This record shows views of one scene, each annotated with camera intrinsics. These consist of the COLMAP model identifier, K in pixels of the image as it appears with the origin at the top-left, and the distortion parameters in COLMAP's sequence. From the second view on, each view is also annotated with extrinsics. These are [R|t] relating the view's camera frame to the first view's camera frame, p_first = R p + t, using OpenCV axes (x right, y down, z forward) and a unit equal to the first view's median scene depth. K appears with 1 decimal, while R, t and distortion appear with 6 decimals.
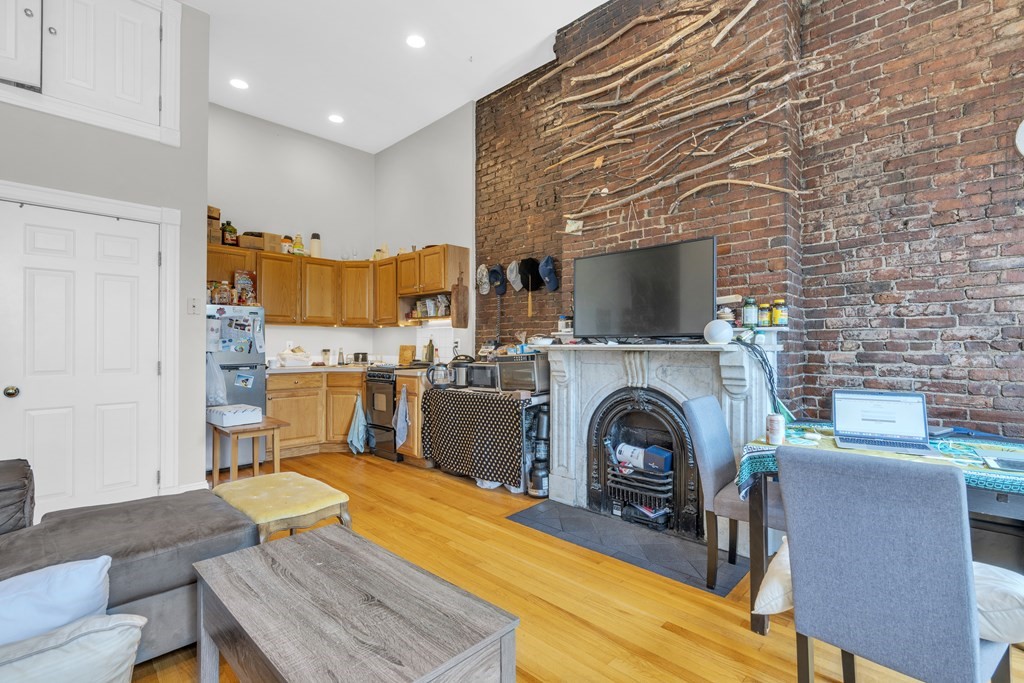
lens RADIAL K [[513.7, 0, 556.3], [0, 513.7, 344.9], [0, 0, 1]] dist [0.000511, 0.000066]
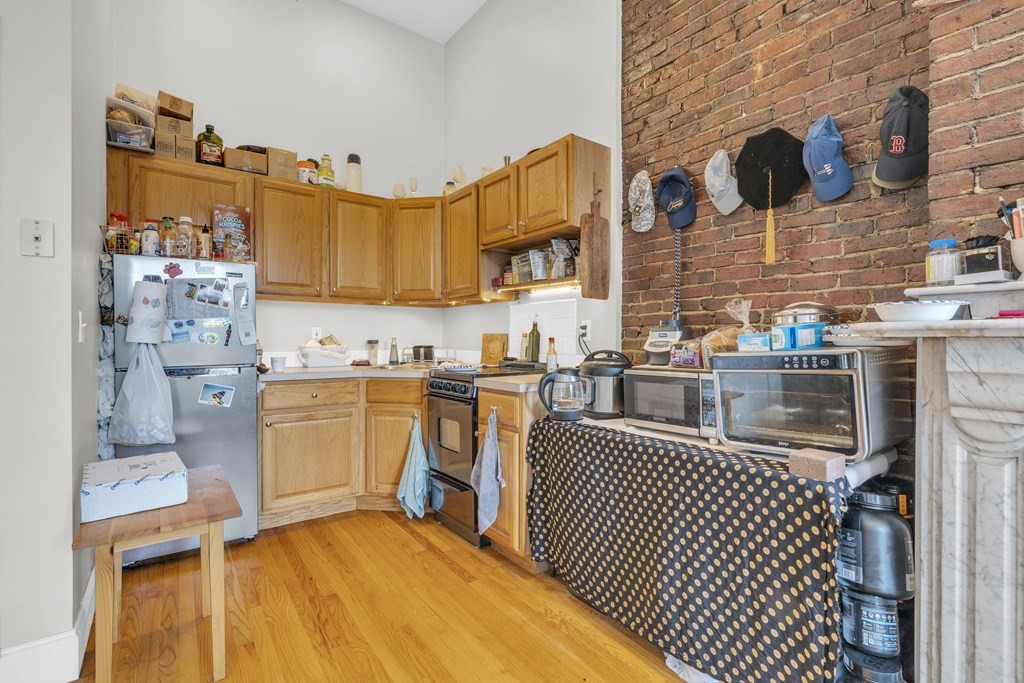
lens RADIAL K [[484.8, 0, 512.0], [0, 484.8, 341.5], [0, 0, 1]] dist [0.000661, 0.000101]
pose [[0.974960, 0.000821, -0.222379, -0.161989], [0.000337, 0.999987, 0.005170, 0.008222], [0.222381, -0.005115, 0.974946, 0.506790]]
